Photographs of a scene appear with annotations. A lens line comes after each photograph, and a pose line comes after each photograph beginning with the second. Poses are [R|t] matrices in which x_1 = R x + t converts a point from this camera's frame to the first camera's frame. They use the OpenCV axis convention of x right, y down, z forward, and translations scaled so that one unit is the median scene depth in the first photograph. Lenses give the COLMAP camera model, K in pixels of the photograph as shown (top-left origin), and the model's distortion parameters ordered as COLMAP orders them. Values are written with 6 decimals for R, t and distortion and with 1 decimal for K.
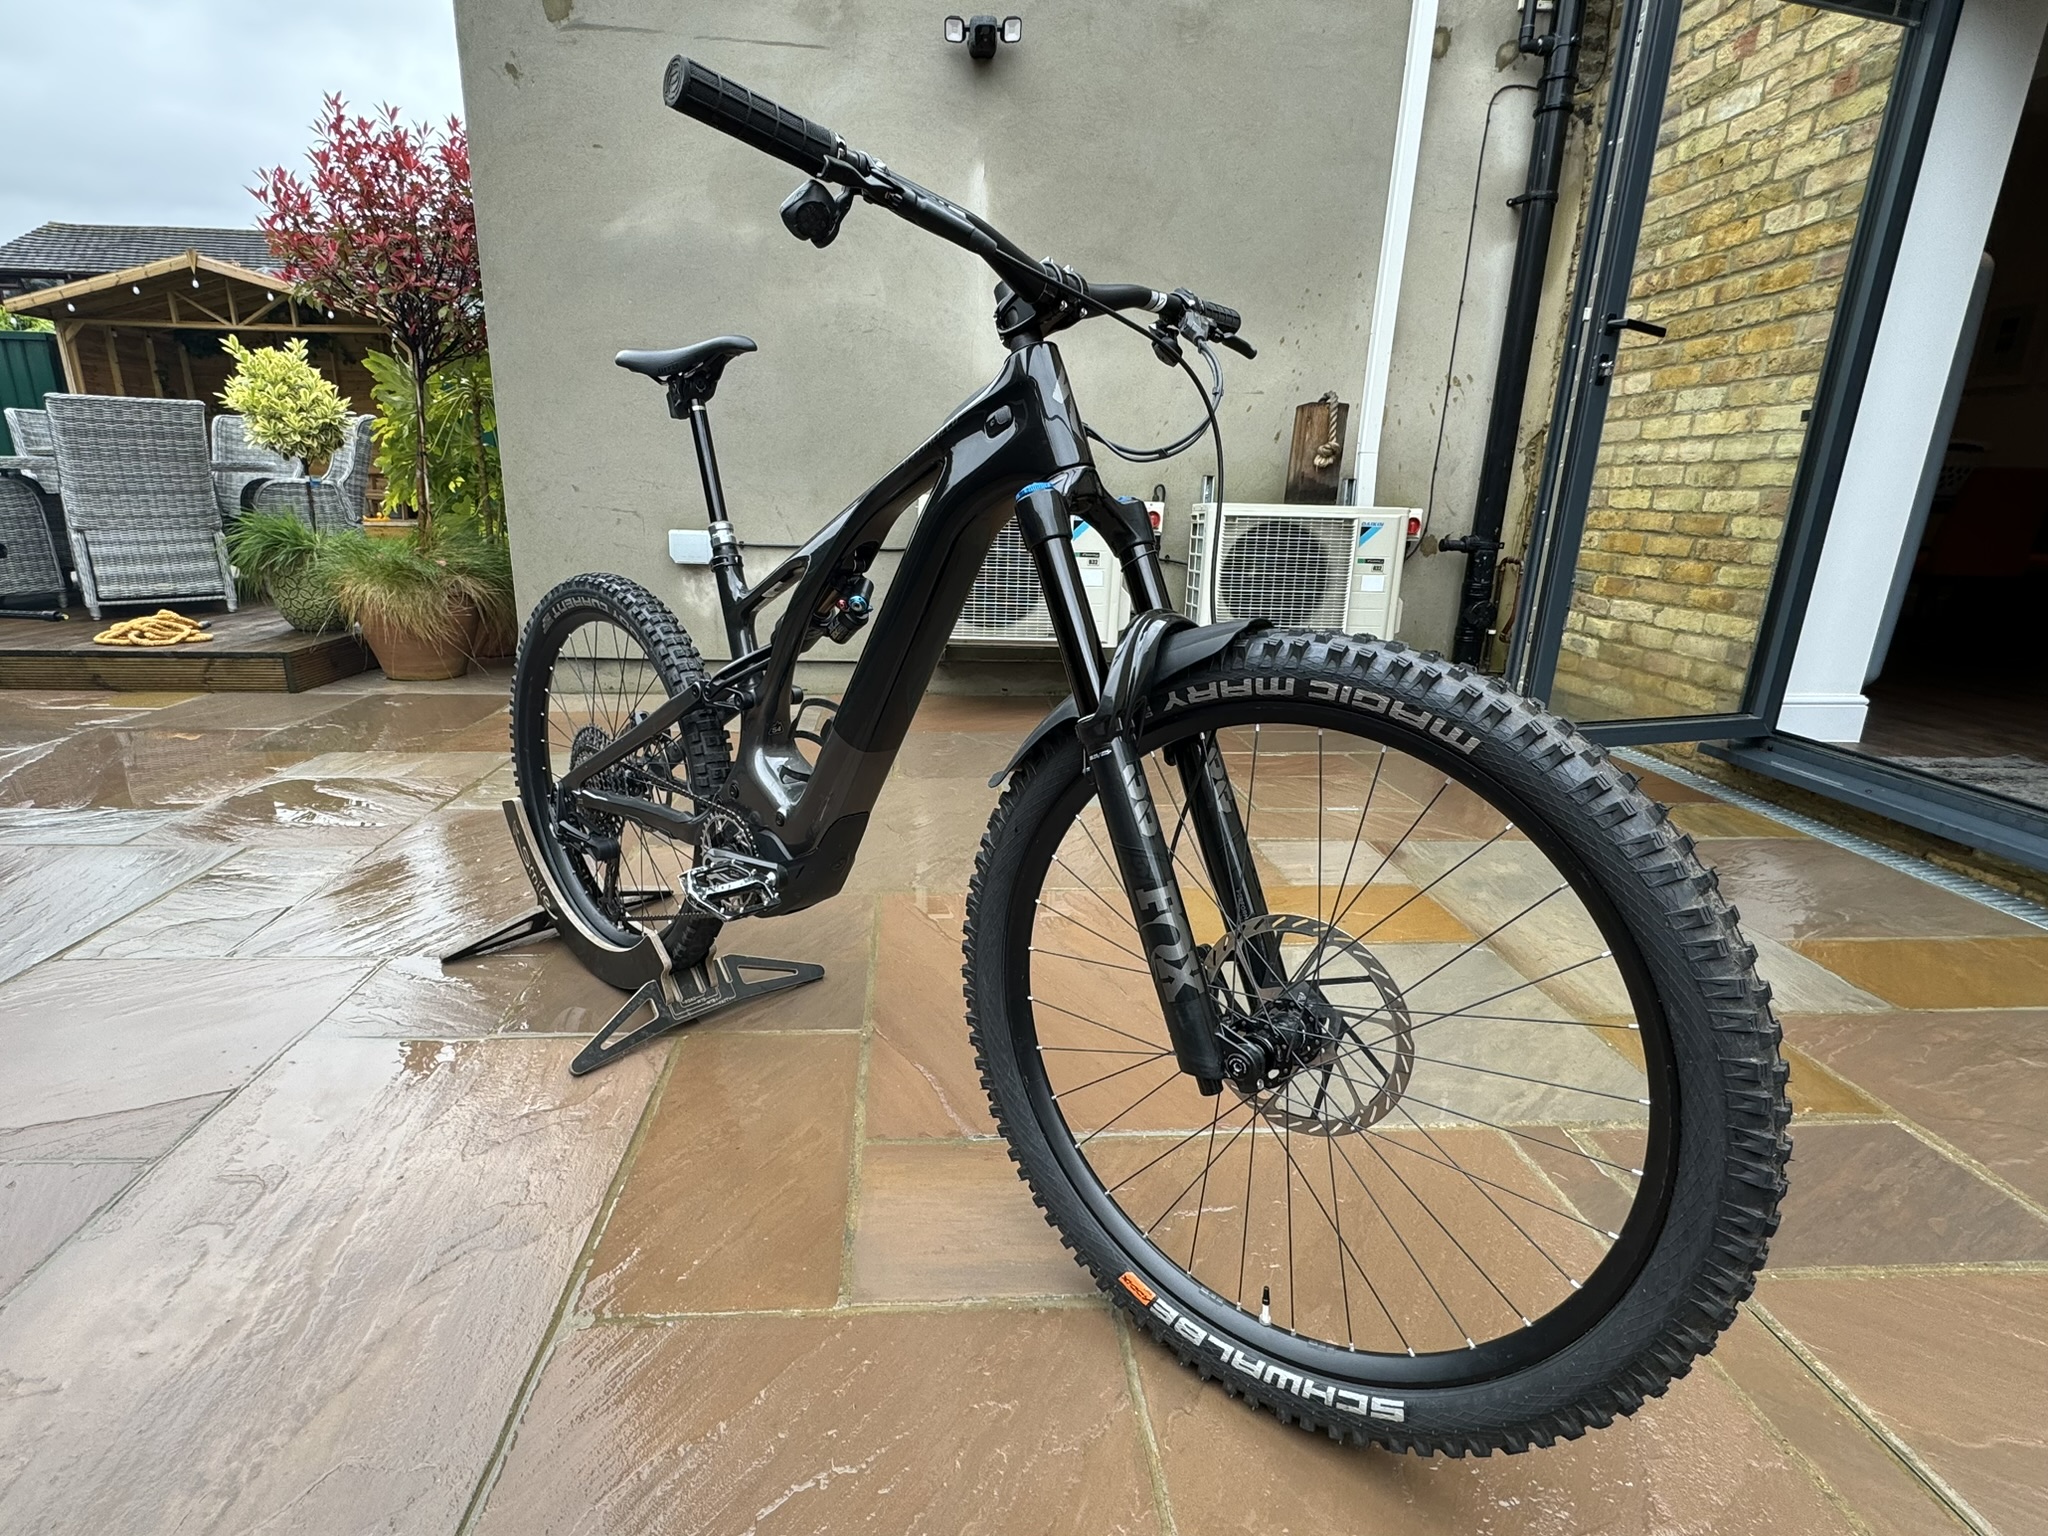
lens RADIAL K [[1043.1, 0, 986.5], [0, 1043.1, 808.4], [0, 0, 1]] dist [-0.003202, 0.000188]
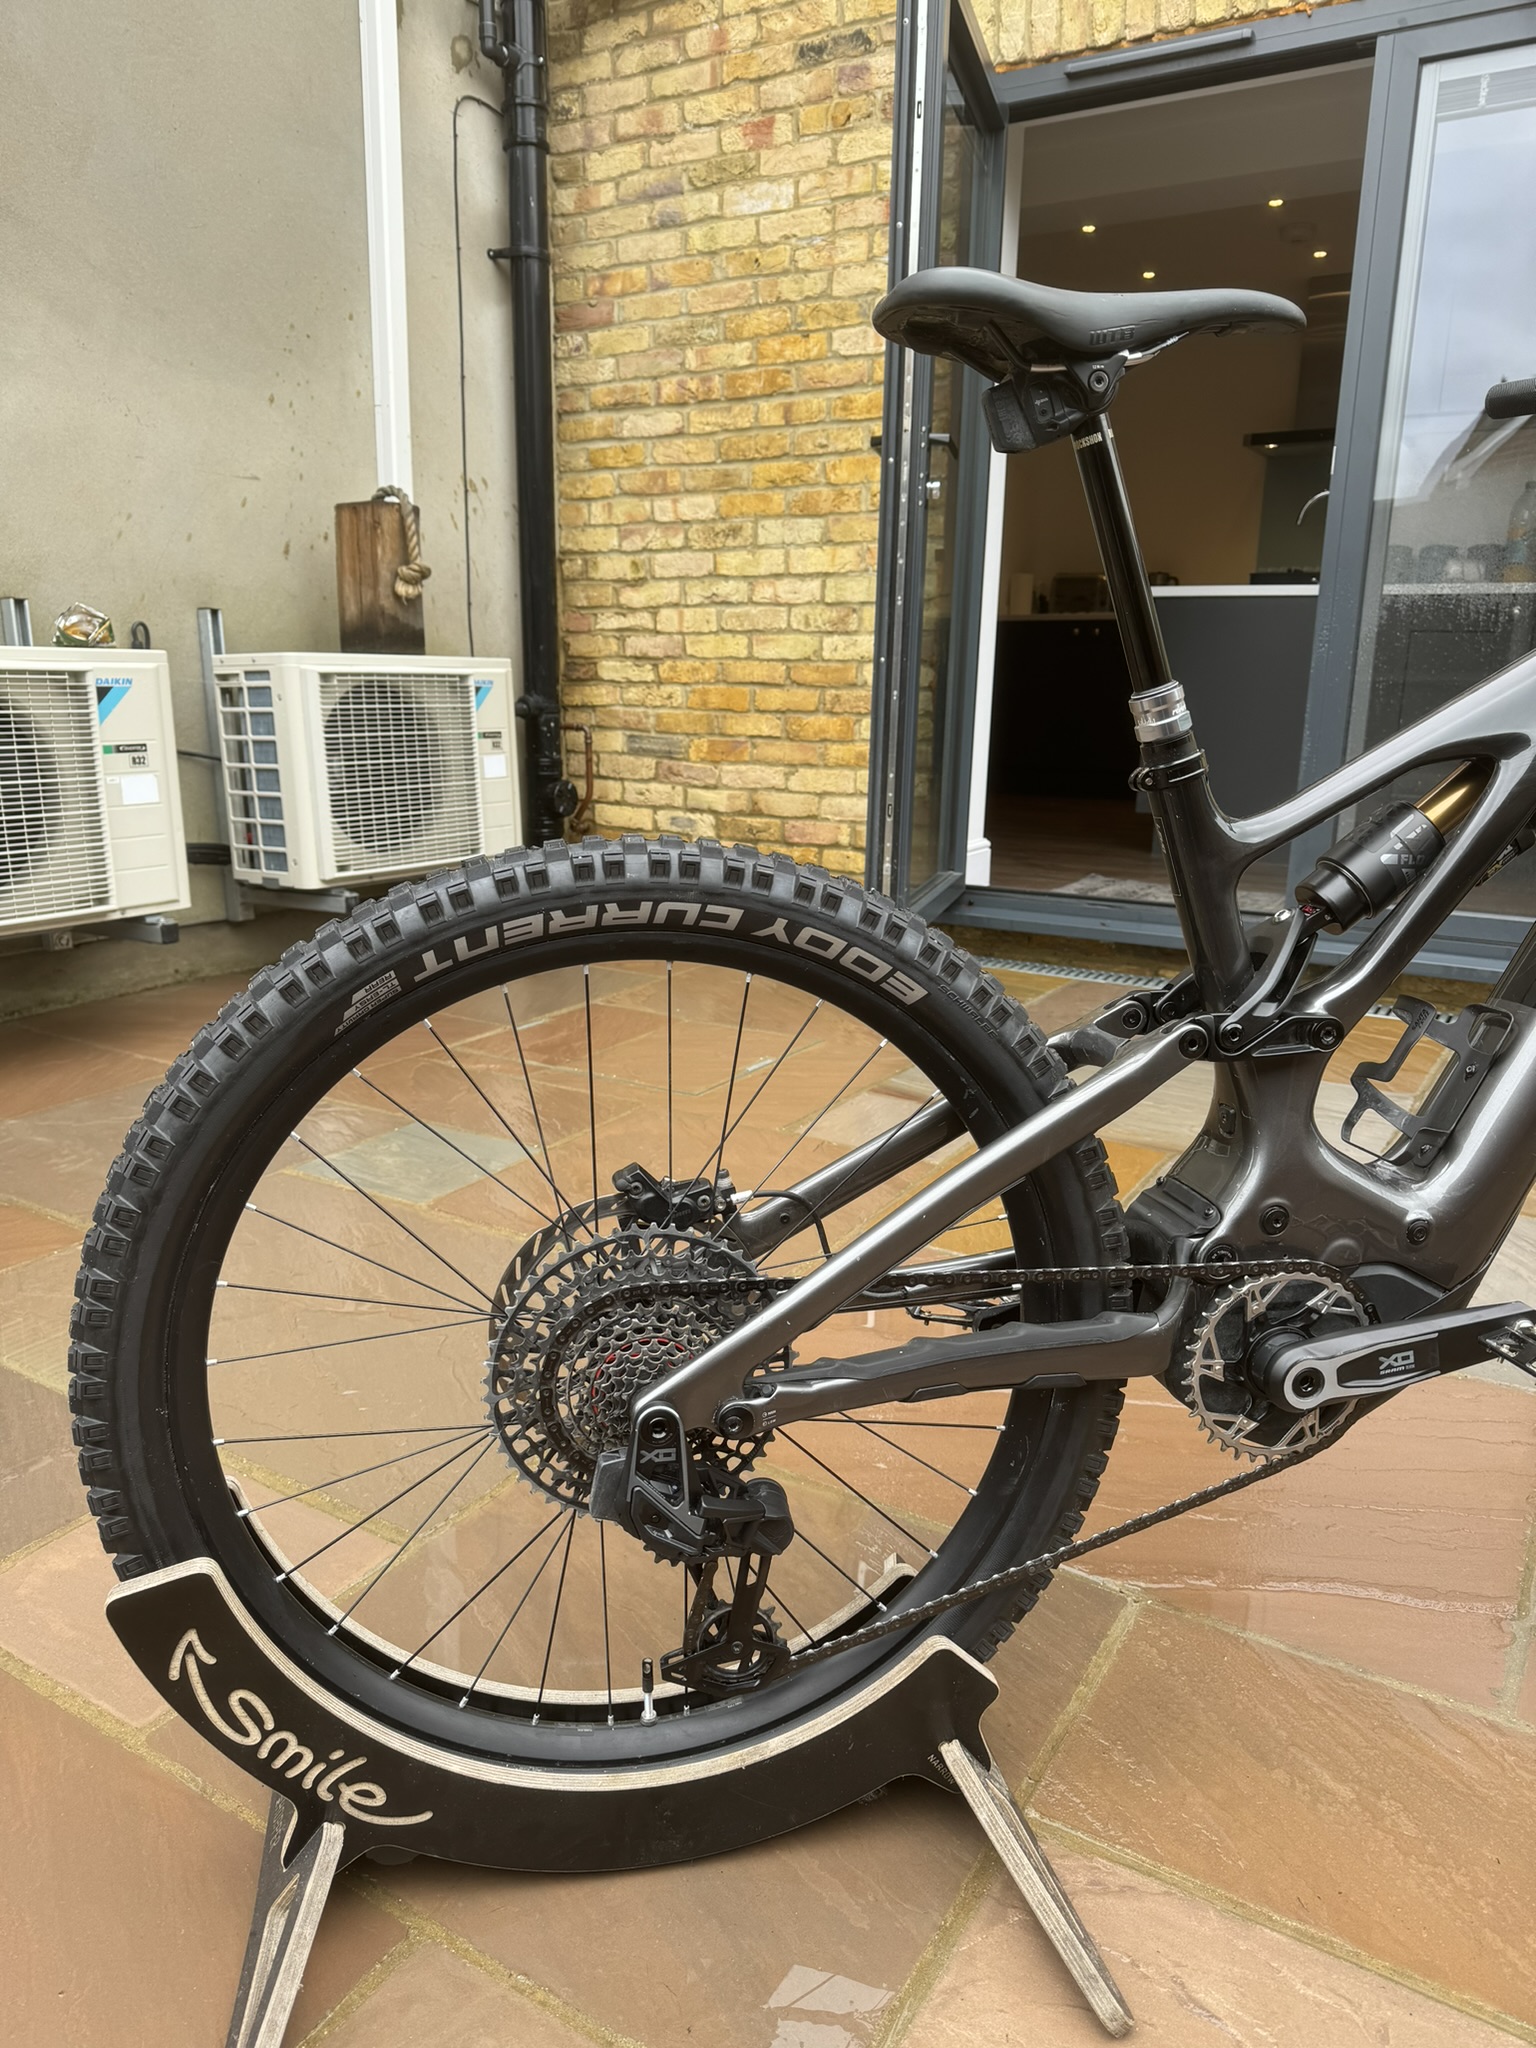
lens RADIAL K [[1449.0, 0, 765.0], [0, 1449.0, 1039.6], [0, 0, 1]] dist [0.031369, -0.072319]
pose [[0.570512, -0.216366, 0.792277, -0.399176], [0.239231, 0.966622, 0.091710, -0.099440], [-0.785675, 0.137215, 0.603230, 0.346458]]
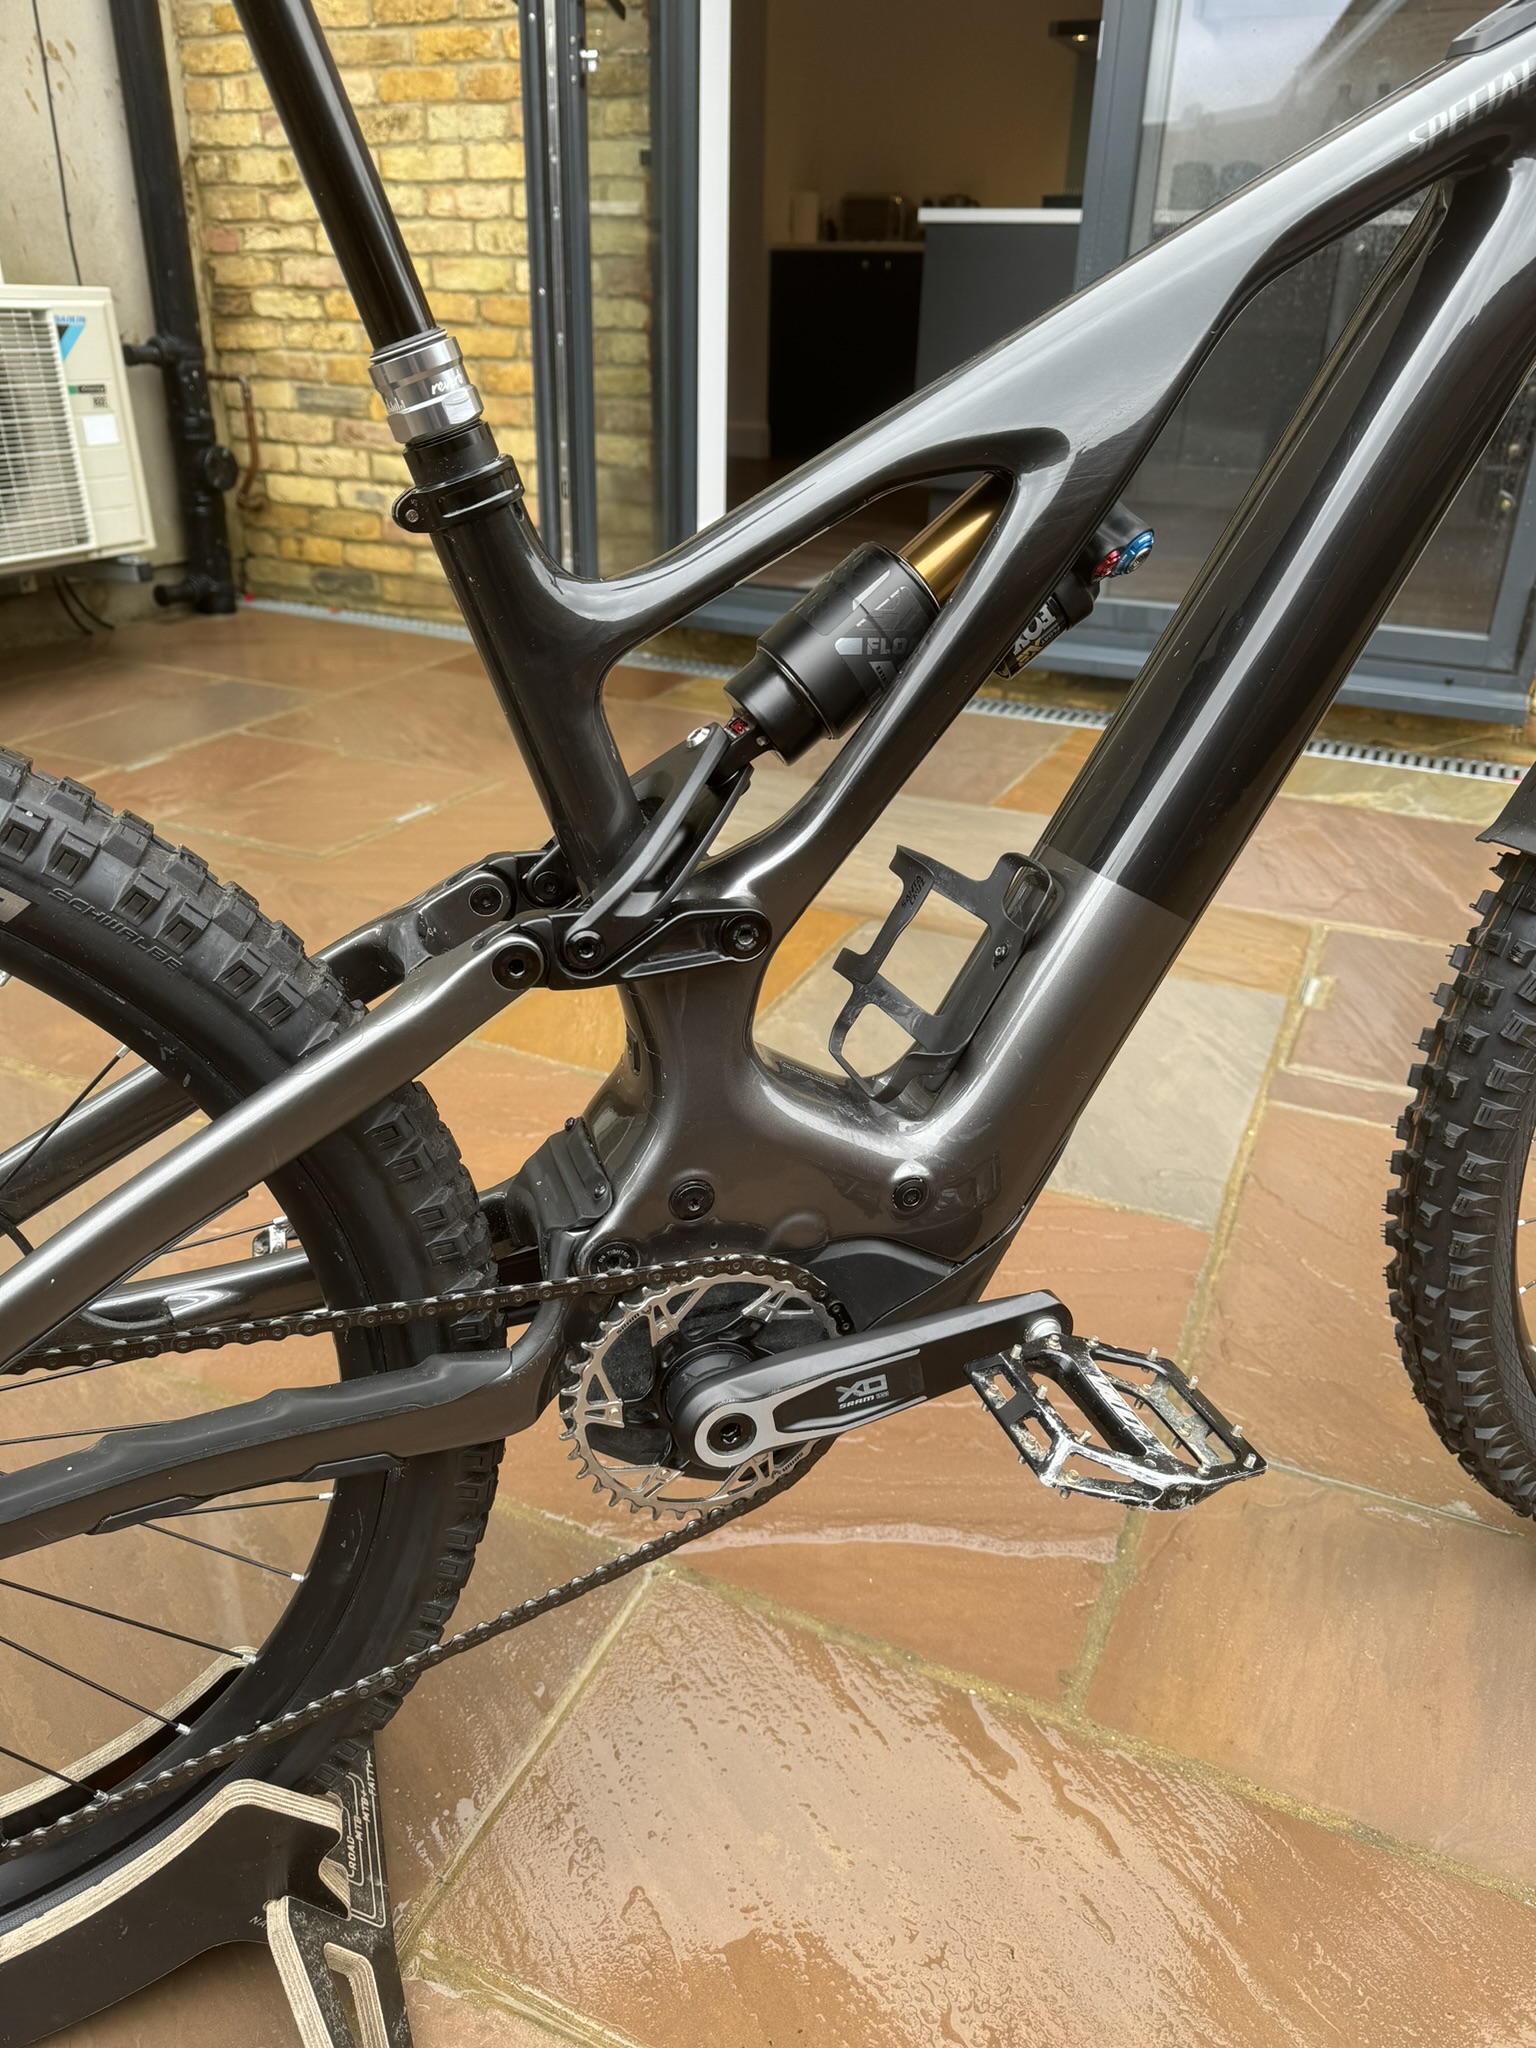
lens RADIAL K [[1447.1, 0, 776.7], [0, 1447.1, 1022.4], [0, 0, 1]] dist [0.024321, -0.039598]
pose [[0.467800, -0.400482, 0.787894, -0.253499], [0.247701, 0.915131, 0.318087, -0.094638], [-0.848415, 0.046361, 0.527298, 0.332266]]
